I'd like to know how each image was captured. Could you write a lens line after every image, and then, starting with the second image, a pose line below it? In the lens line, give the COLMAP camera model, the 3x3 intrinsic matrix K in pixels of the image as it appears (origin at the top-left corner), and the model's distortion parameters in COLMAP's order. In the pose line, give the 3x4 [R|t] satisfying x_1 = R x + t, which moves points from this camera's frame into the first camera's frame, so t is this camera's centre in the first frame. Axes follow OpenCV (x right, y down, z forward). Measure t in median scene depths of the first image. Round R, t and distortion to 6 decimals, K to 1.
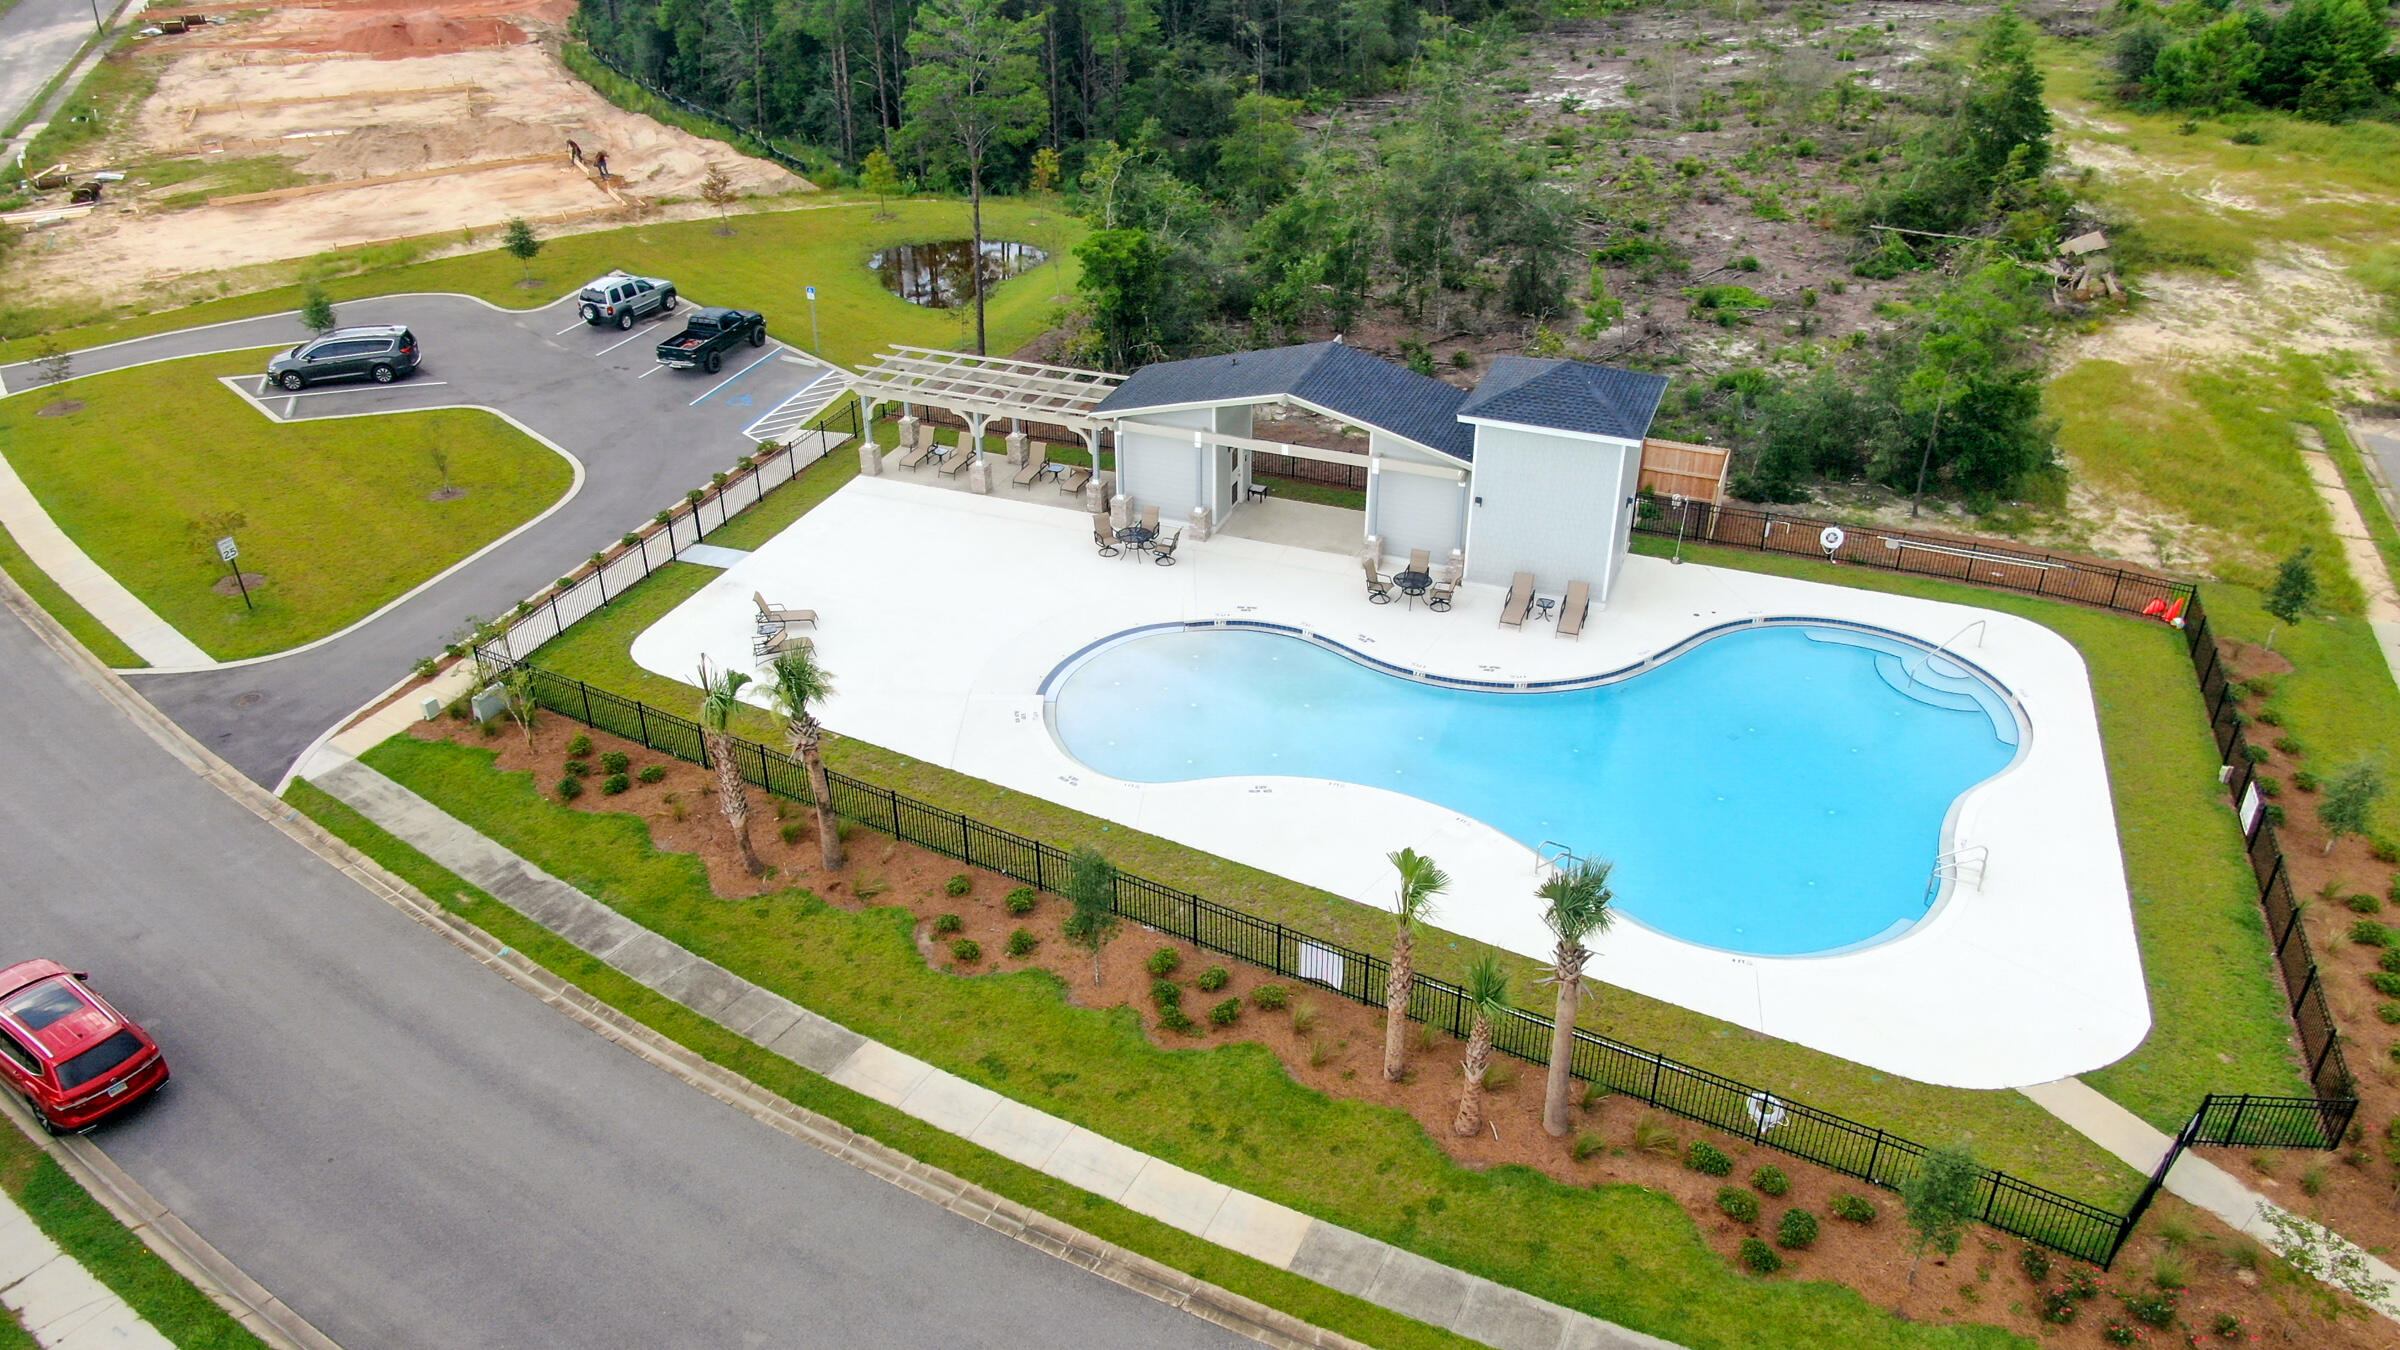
lens RADIAL K [[1704.1, 0, 1200.0], [0, 1704.1, 675.0], [0, 0, 1]] dist [-0.020044, 0.006858]
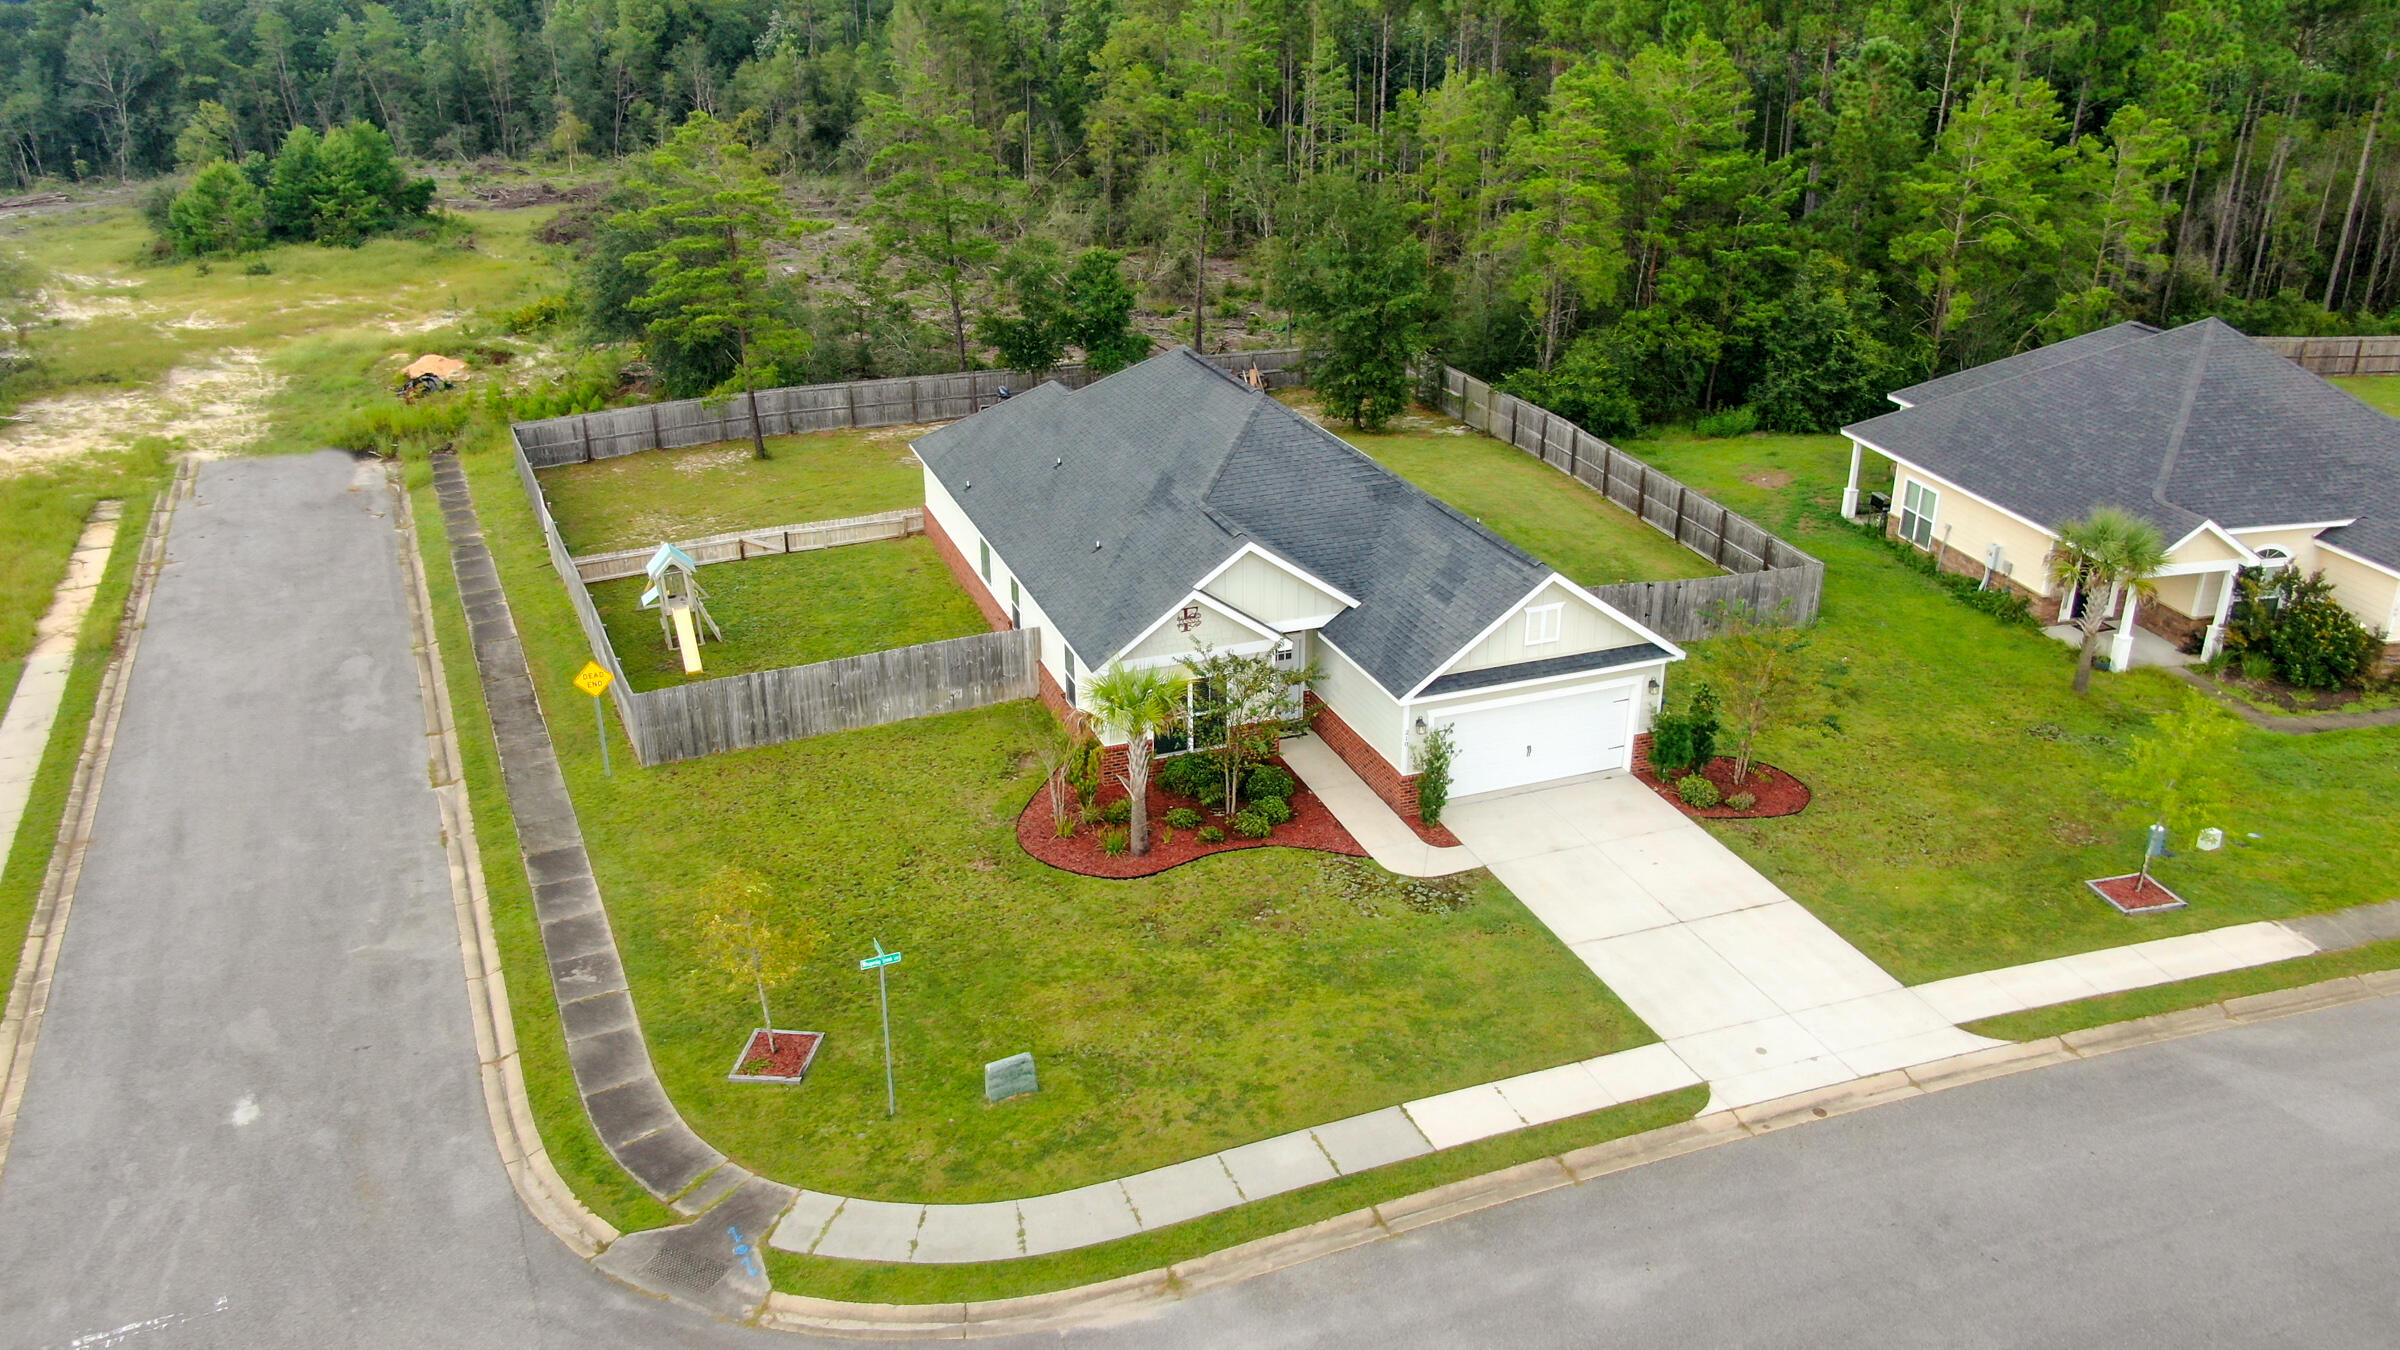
lens RADIAL K [[1751.4, 0, 1200.0], [0, 1751.4, 675.0], [0, 0, 1]] dist [-0.011324, 0.000782]
pose [[0.687783, -0.285427, 0.667447, 0.617286], [0.372756, 0.927843, 0.012669, 0.264860], [-0.622902, 0.240081, 0.744549, -0.176125]]
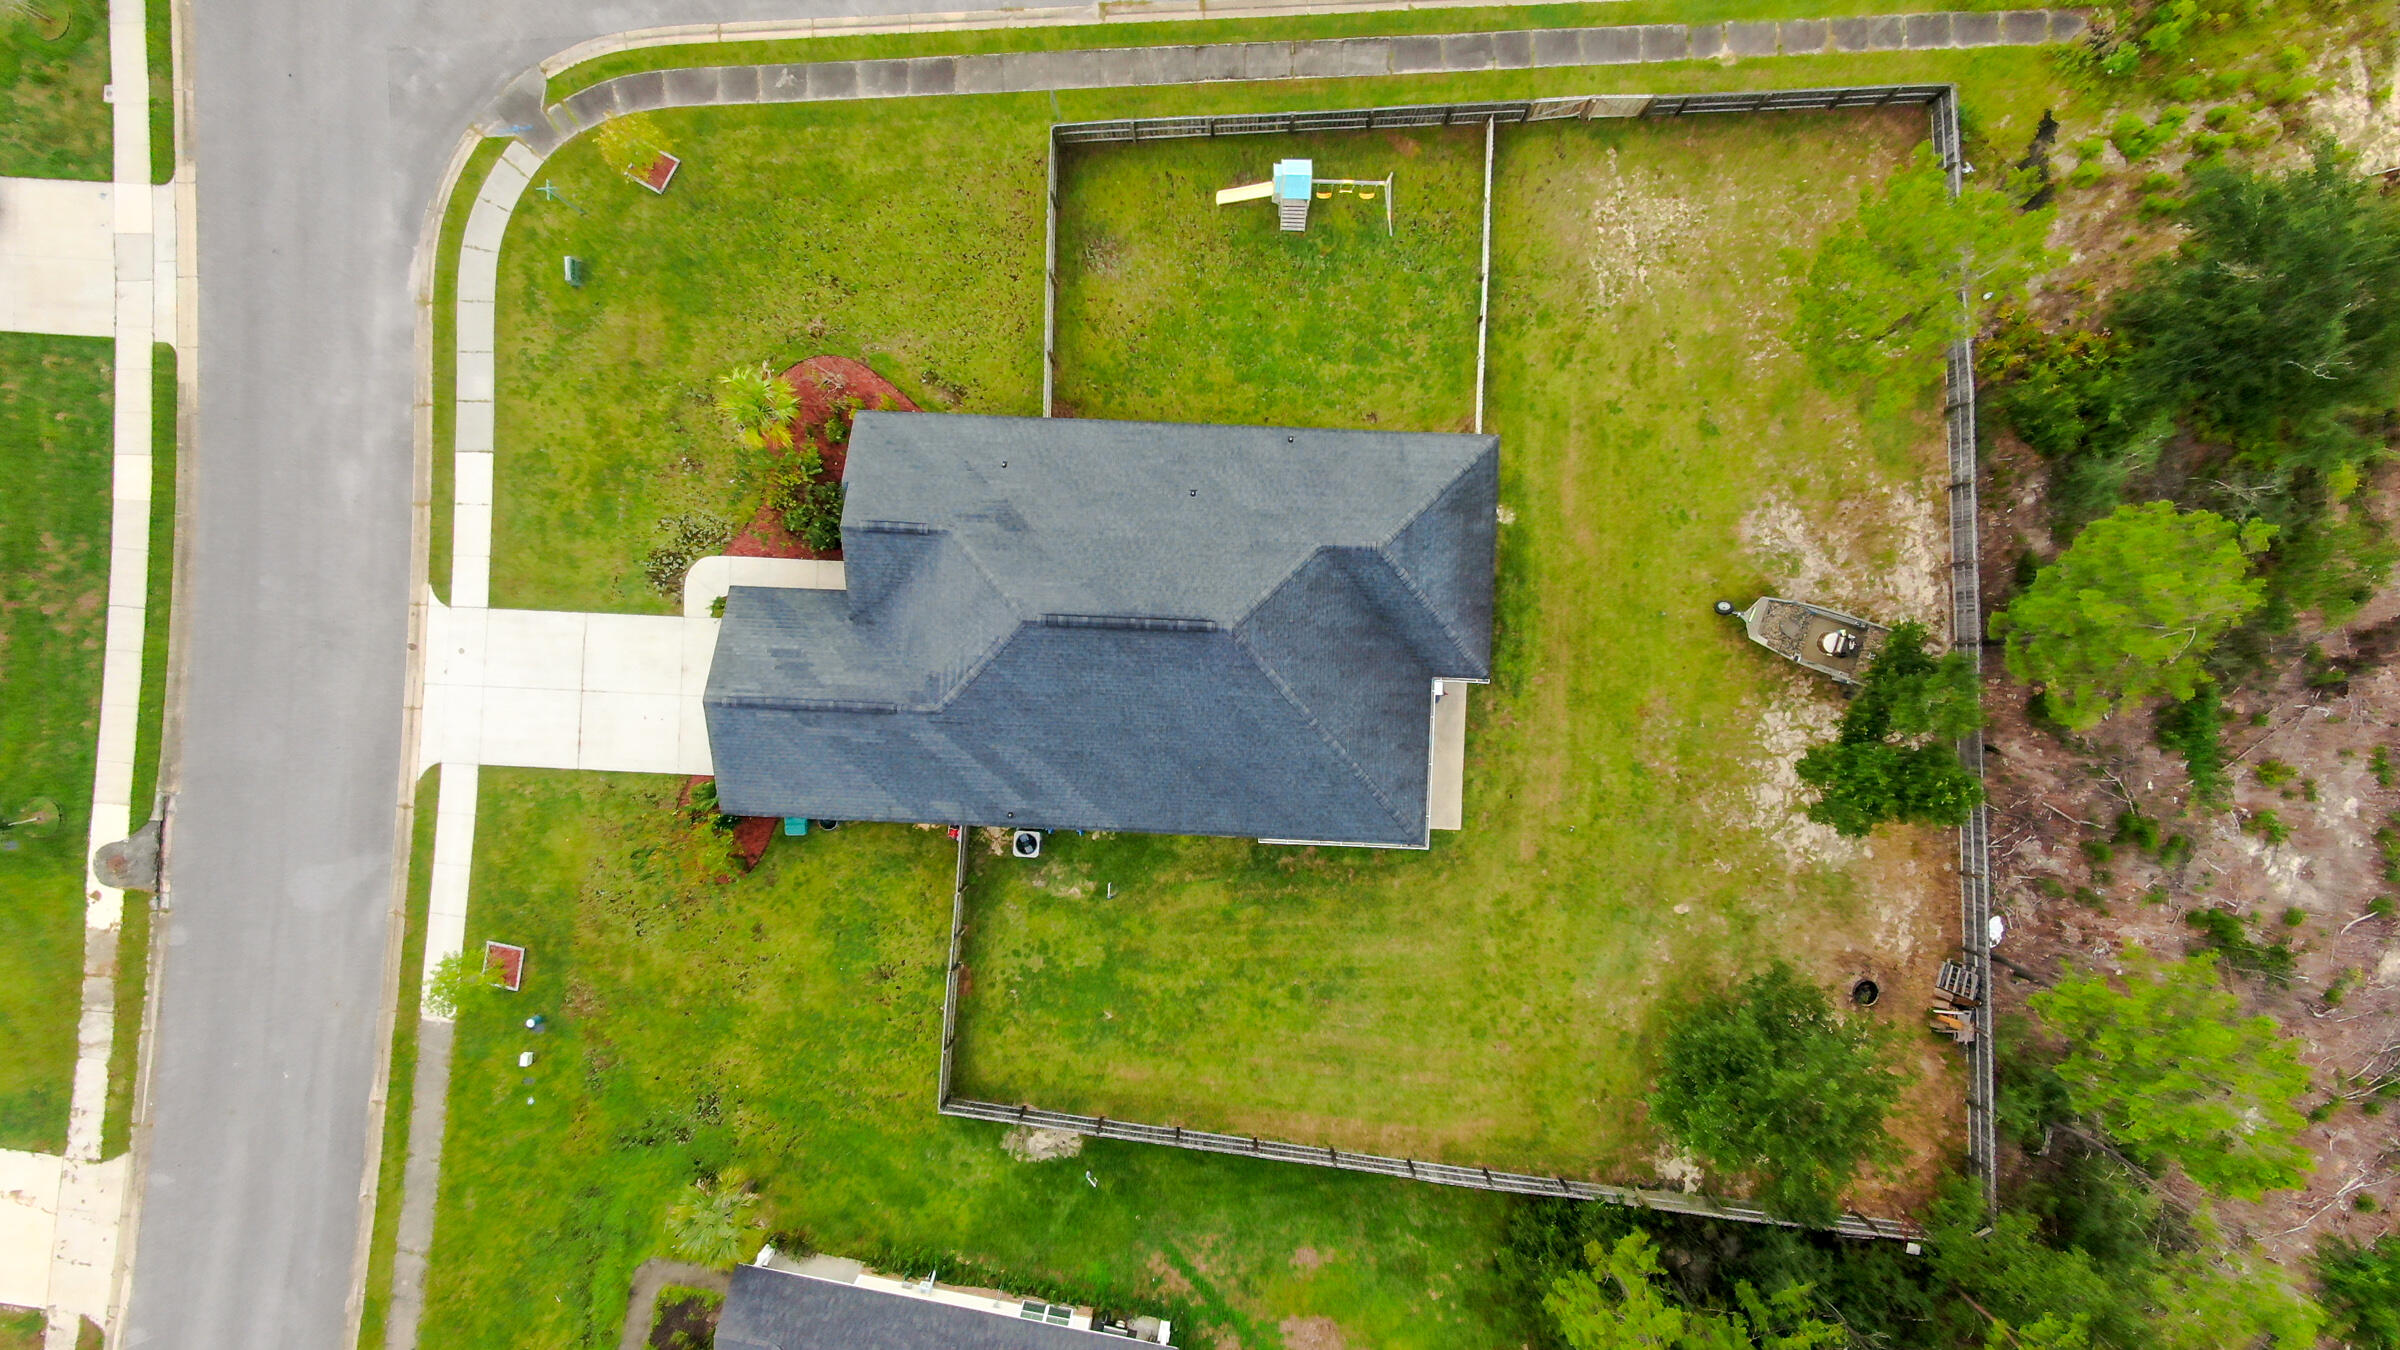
lens RADIAL K [[1751.4, 0, 1200.0], [0, 1751.4, 675.0], [0, 0, 1]] dist [-0.011324, 0.000782]
pose [[0.407921, 0.912997, 0.006147, 1.522690], [-0.450762, 0.195533, 0.870965, -1.036035], [0.793986, -0.358056, 0.491306, 0.050330]]
